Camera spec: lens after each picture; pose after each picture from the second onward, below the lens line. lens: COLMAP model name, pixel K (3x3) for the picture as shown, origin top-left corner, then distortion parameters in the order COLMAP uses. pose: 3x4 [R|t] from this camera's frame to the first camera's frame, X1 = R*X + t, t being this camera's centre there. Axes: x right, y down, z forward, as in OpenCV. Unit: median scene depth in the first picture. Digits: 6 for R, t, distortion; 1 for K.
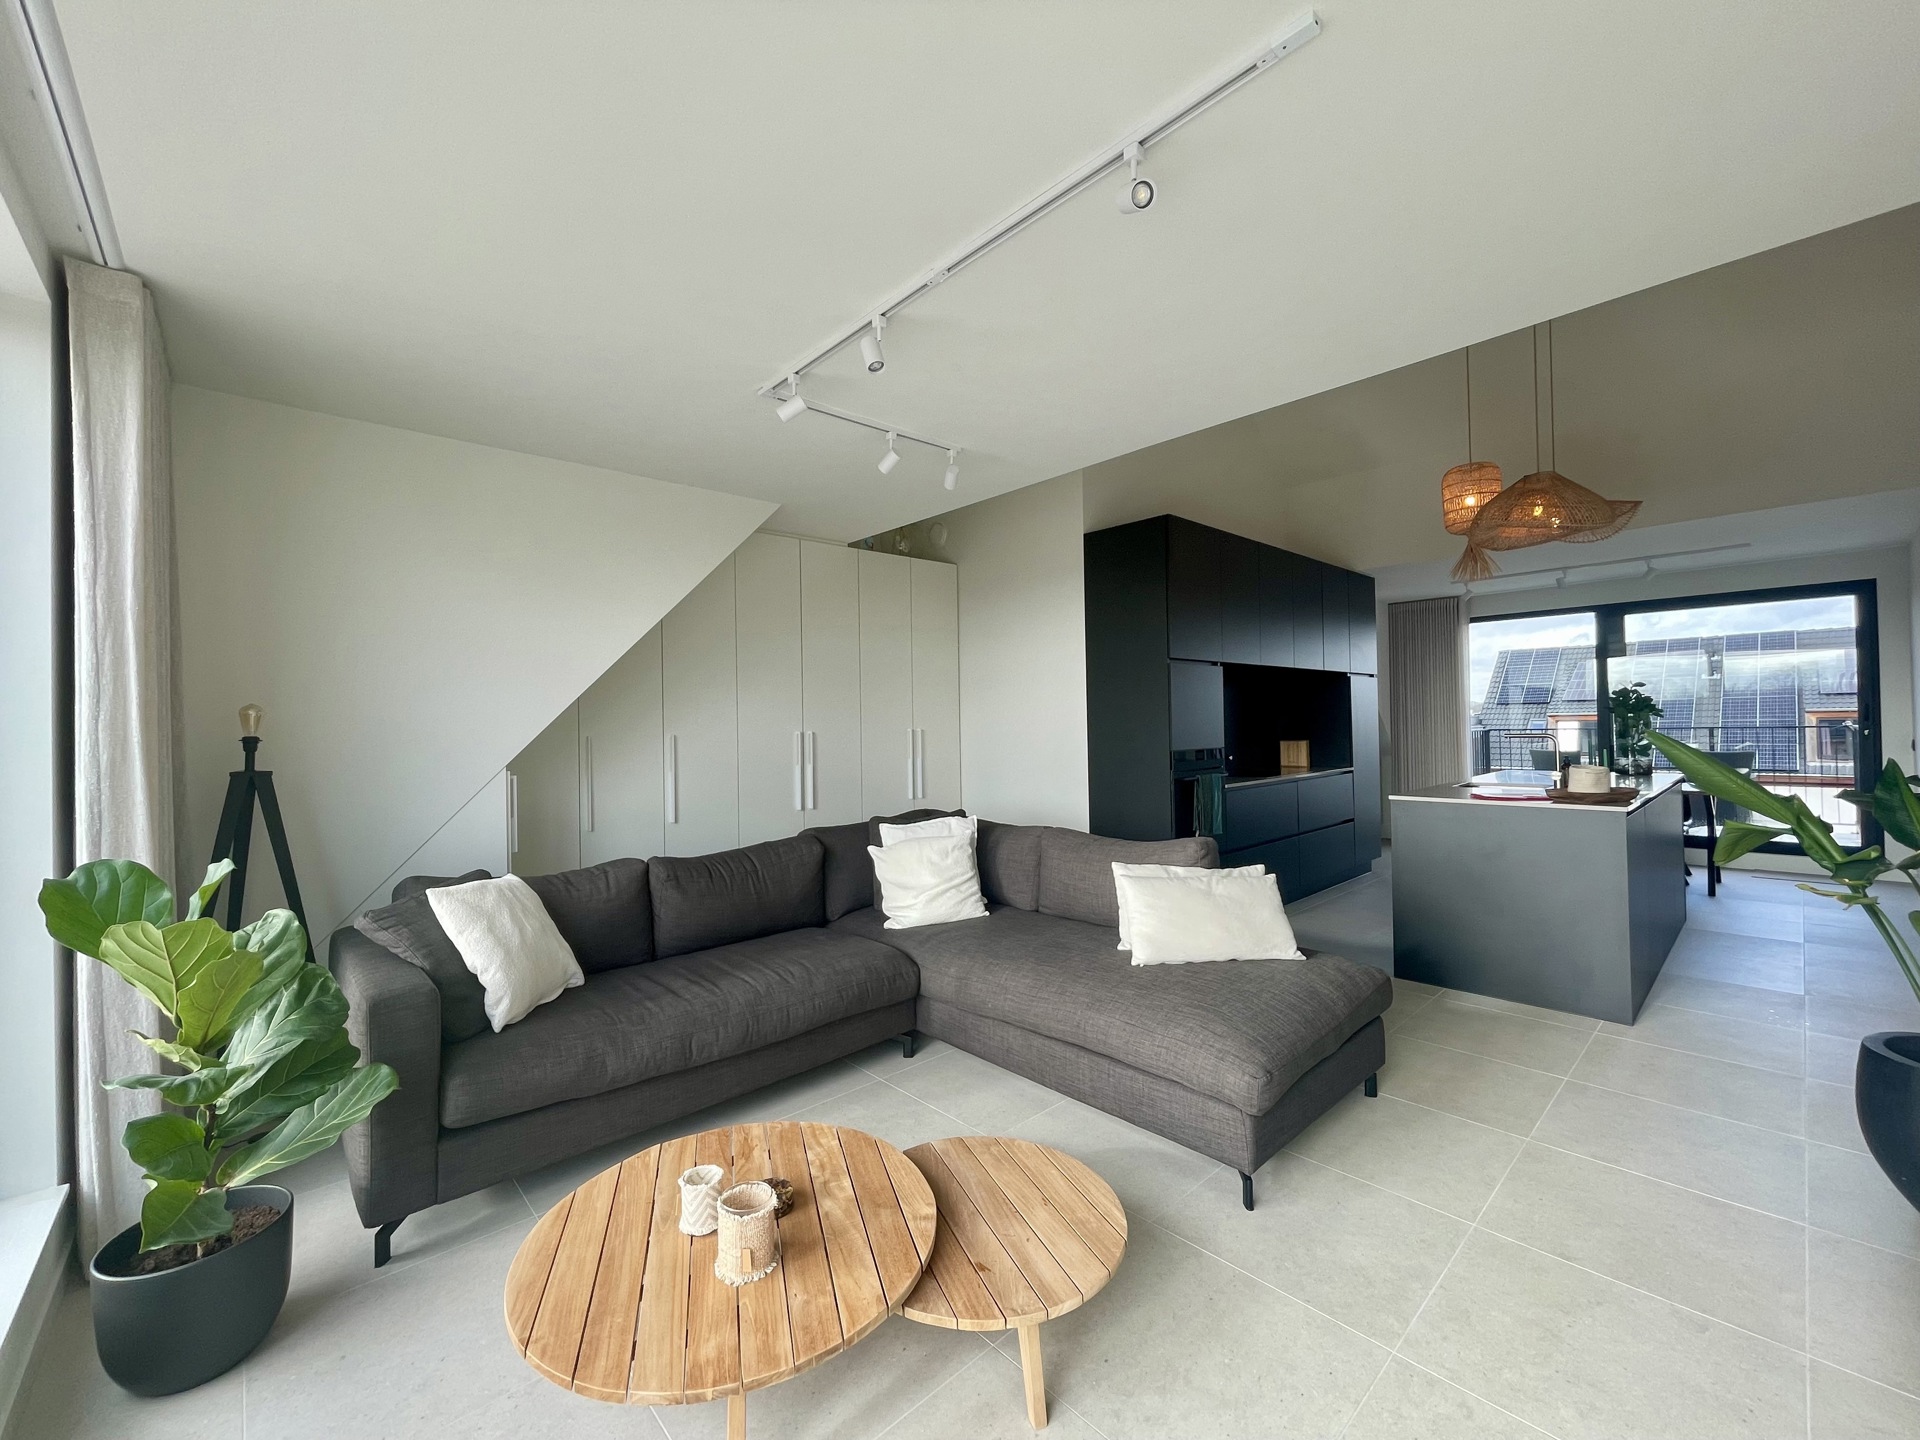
lens RADIAL K [[772.6, 0, 960.0], [0, 772.6, 720.0], [0, 0, 1]] dist [-0.001000, 0.000317]
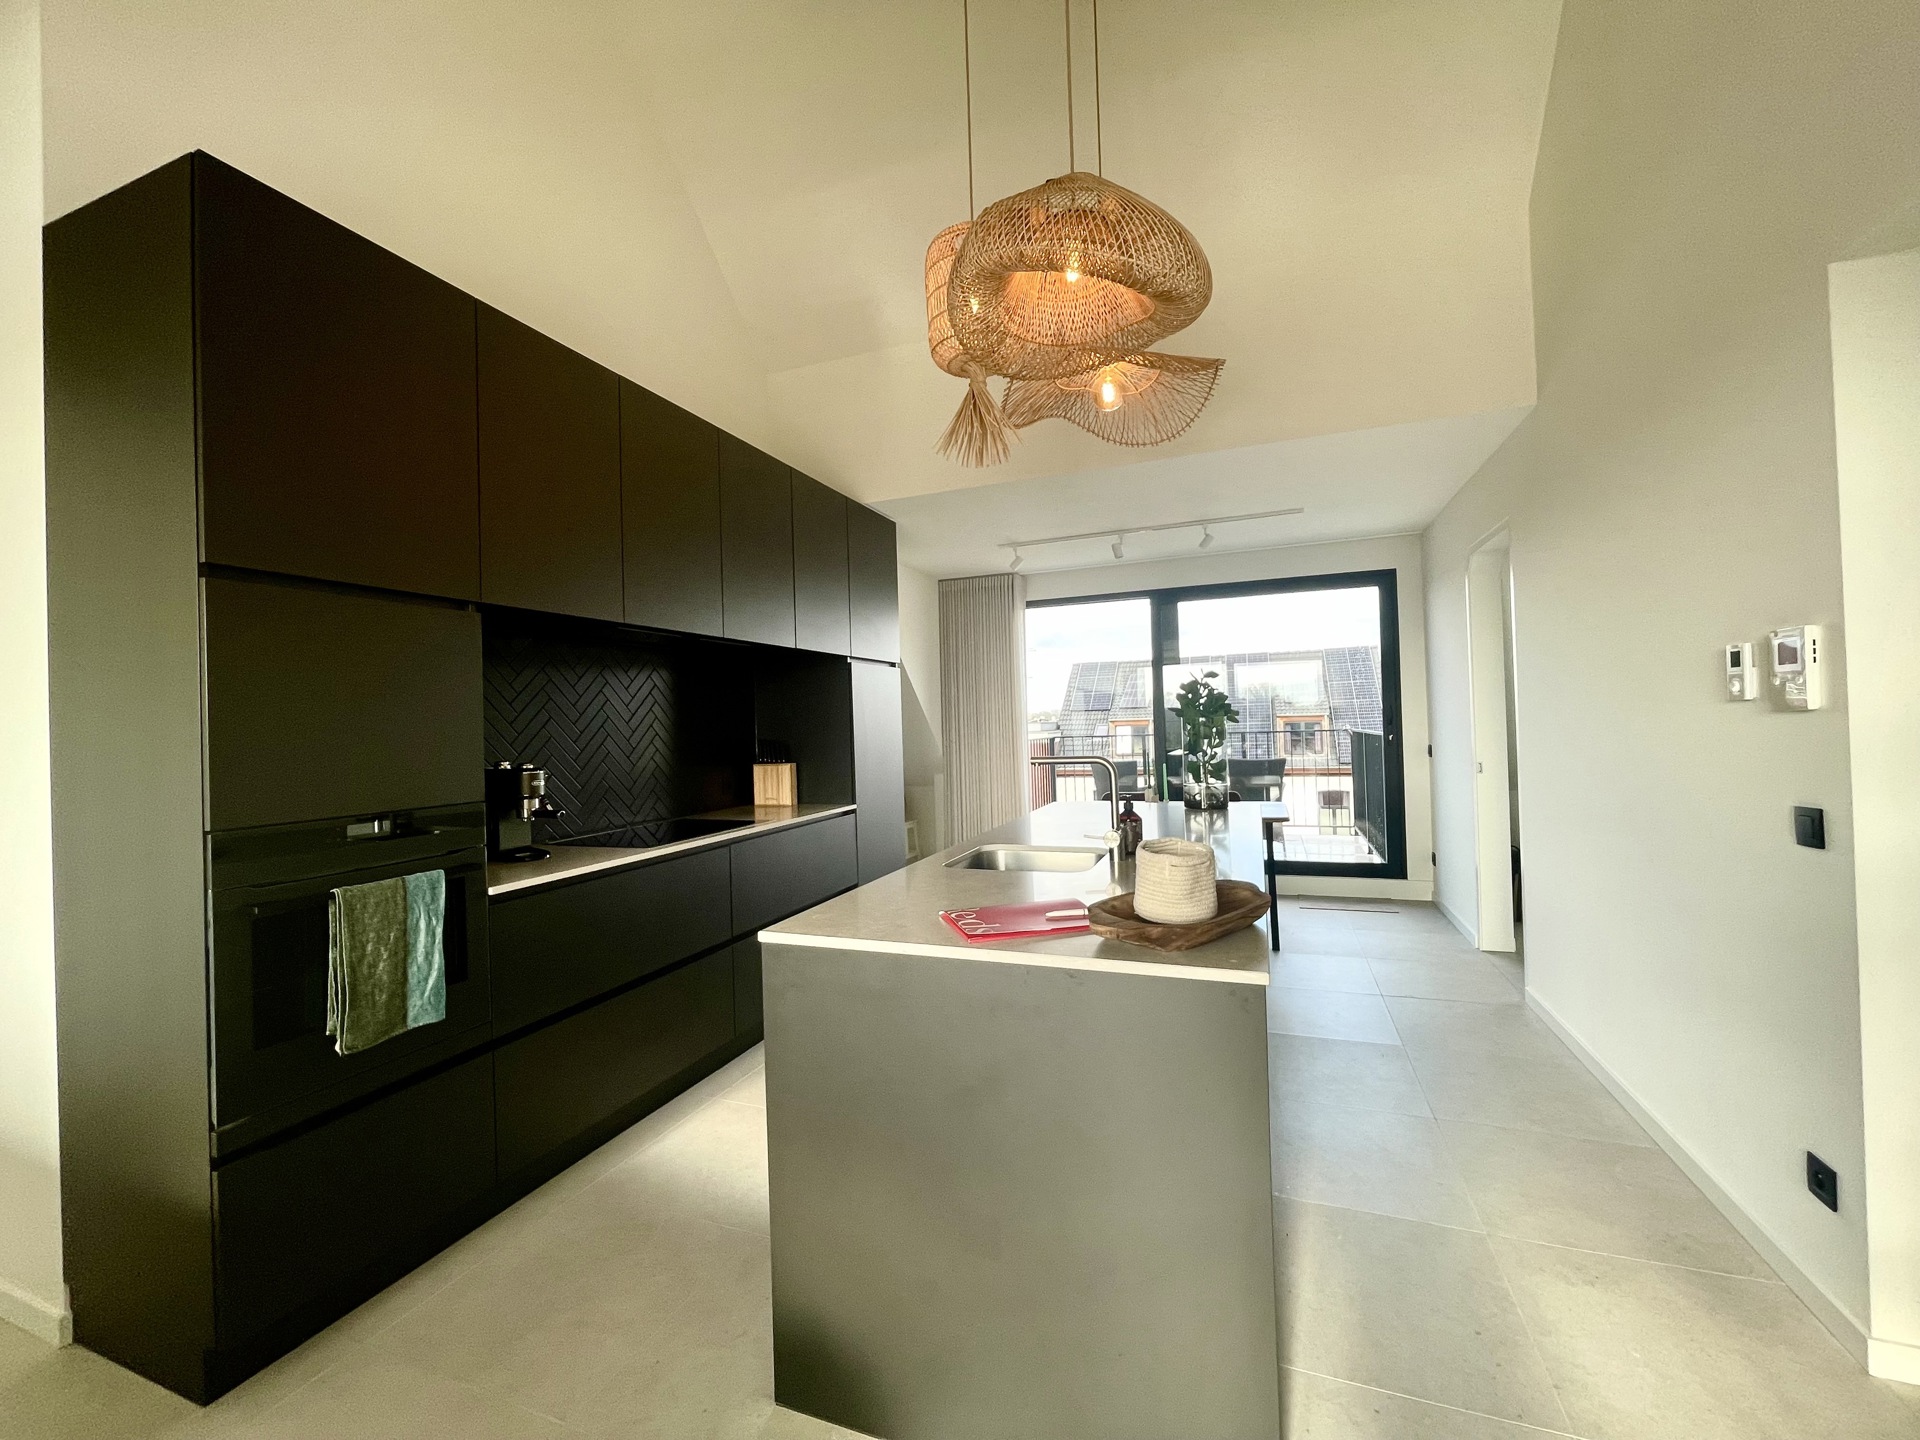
lens RADIAL K [[772.6, 0, 960.0], [0, 772.6, 720.0], [0, 0, 1]] dist [-0.001000, 0.000317]
pose [[0.896958, -0.006022, 0.442076, 0.295011], [0.010838, 0.999906, -0.008370, -0.002174], [-0.441984, 0.012299, 0.896939, 0.378341]]
